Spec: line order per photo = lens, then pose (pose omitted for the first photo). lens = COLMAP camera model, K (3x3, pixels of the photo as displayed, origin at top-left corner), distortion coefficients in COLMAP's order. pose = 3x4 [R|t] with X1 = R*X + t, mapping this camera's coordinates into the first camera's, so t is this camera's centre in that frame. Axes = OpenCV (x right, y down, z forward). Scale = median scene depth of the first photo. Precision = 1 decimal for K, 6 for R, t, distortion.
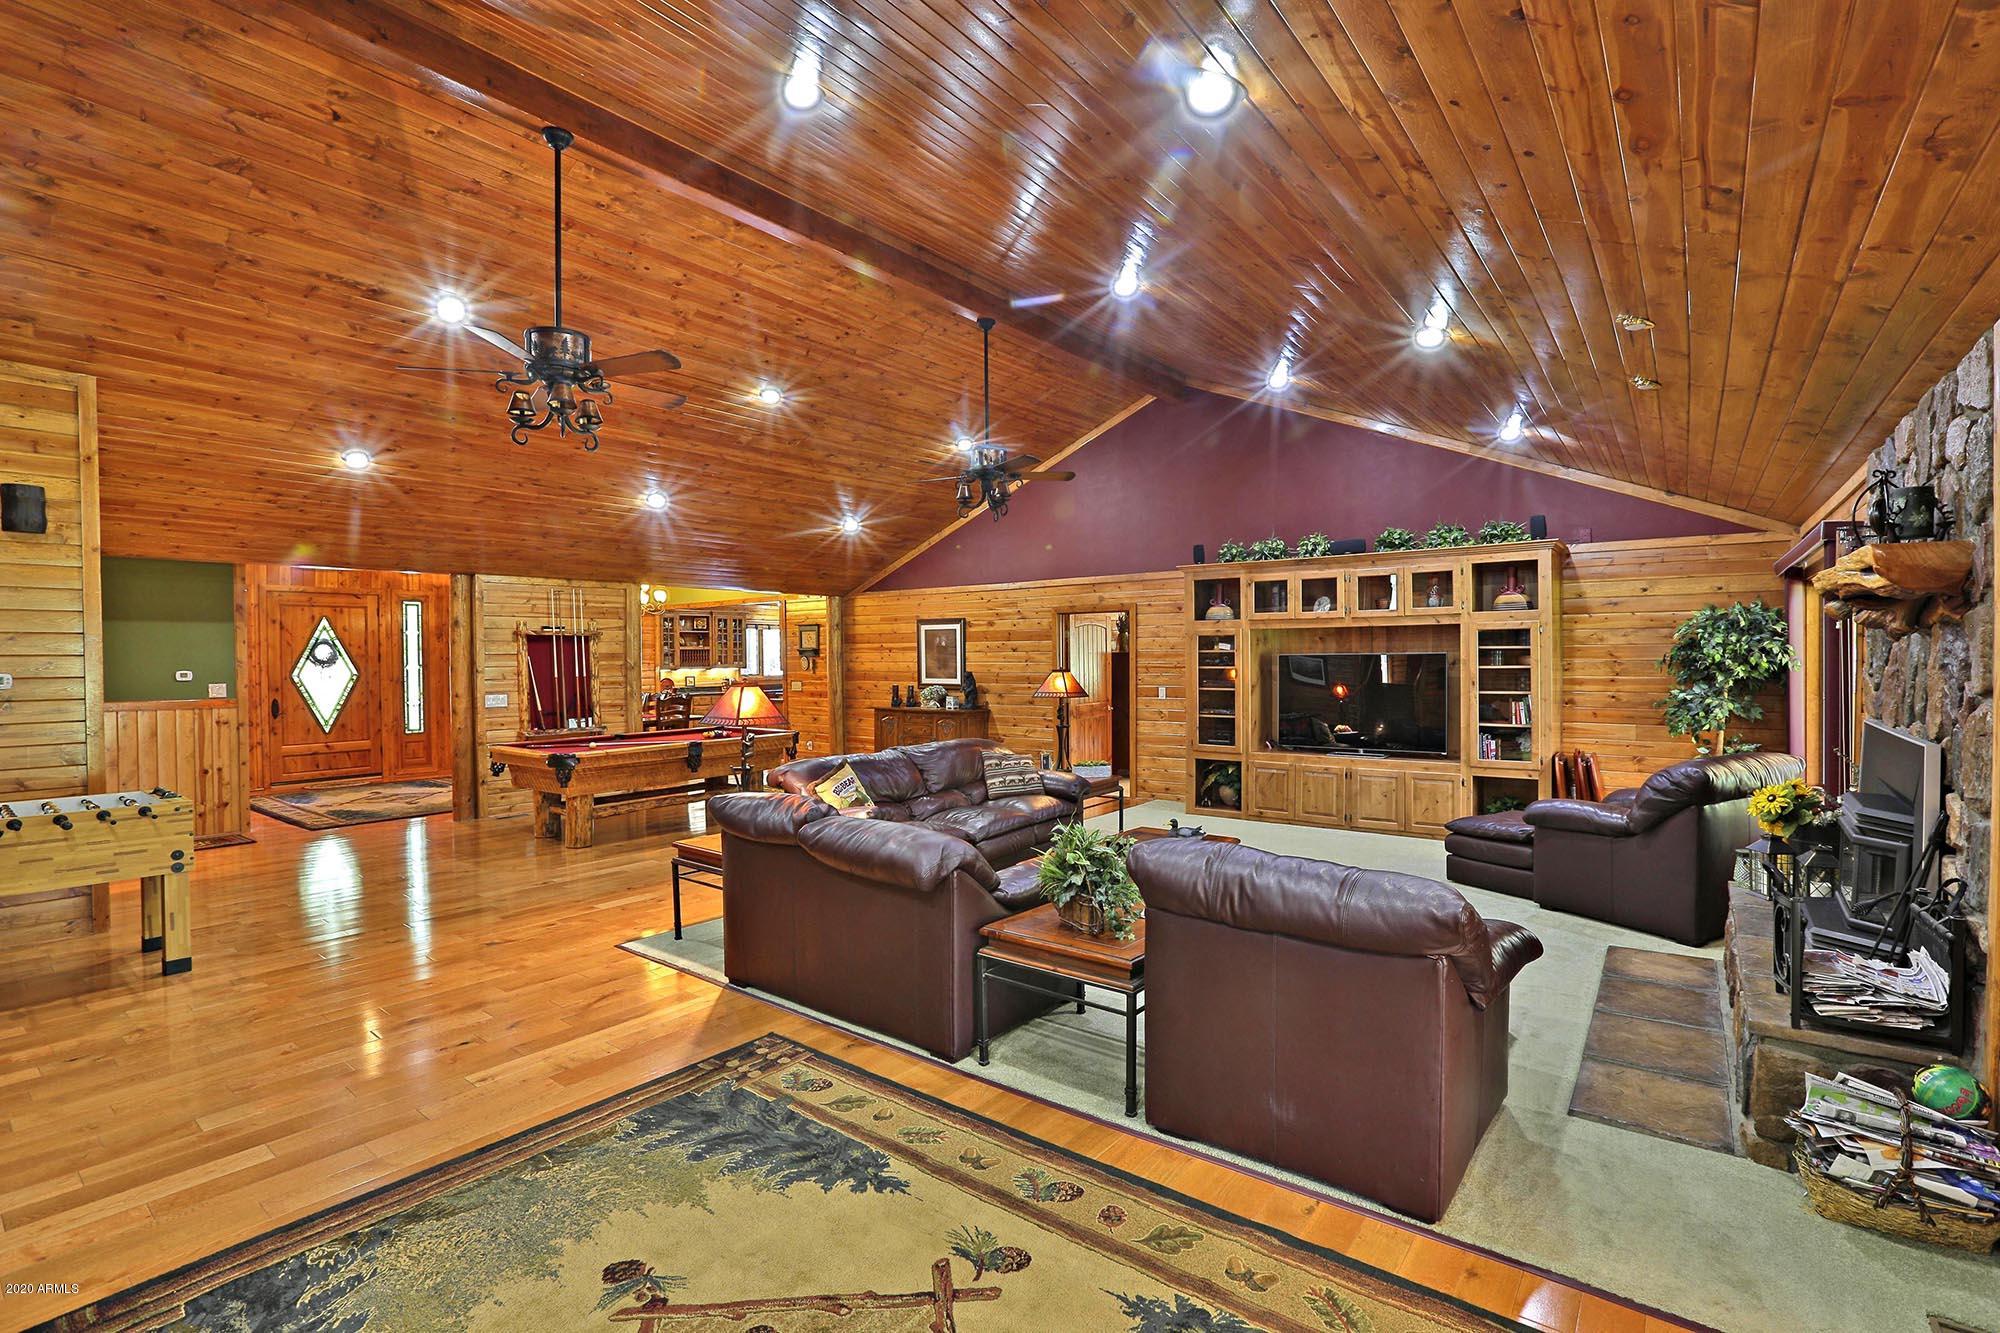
lens RADIAL K [[916.6, 0, 1005.9], [0, 916.6, 664.6], [0, 0, 1]] dist [-0.025022, 0.002968]
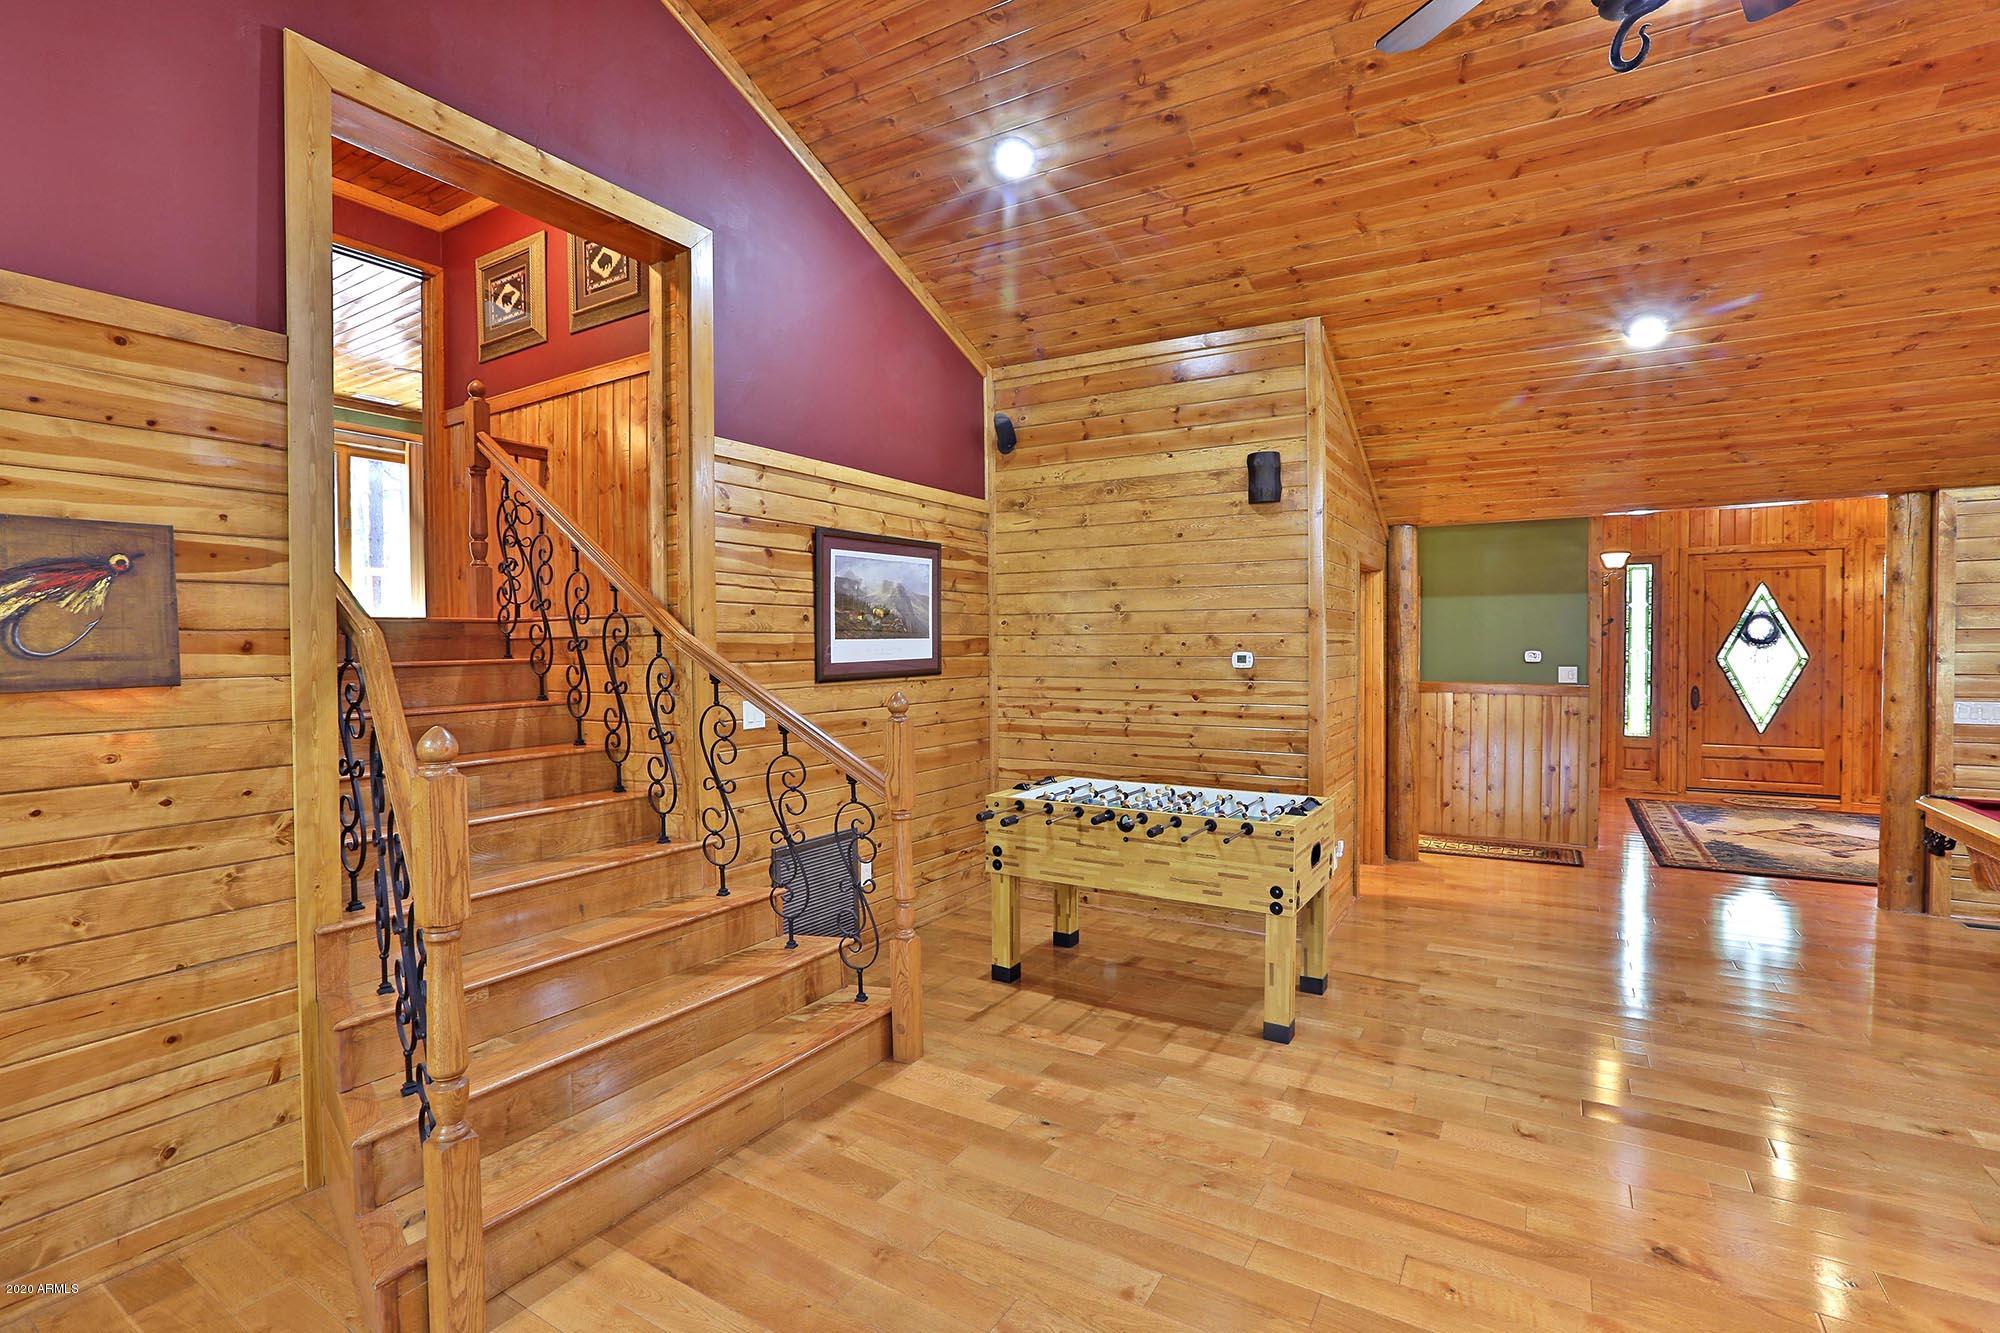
lens RADIAL K [[916.6, 0, 992.0], [0, 916.6, 660.7], [0, 0, 1]] dist [-0.025022, 0.002968]
pose [[0.119757, 0.025812, -0.992468, -0.073079], [-0.006753, 0.999660, 0.025184, -0.001313], [0.992780, 0.003686, 0.119890, 0.269794]]
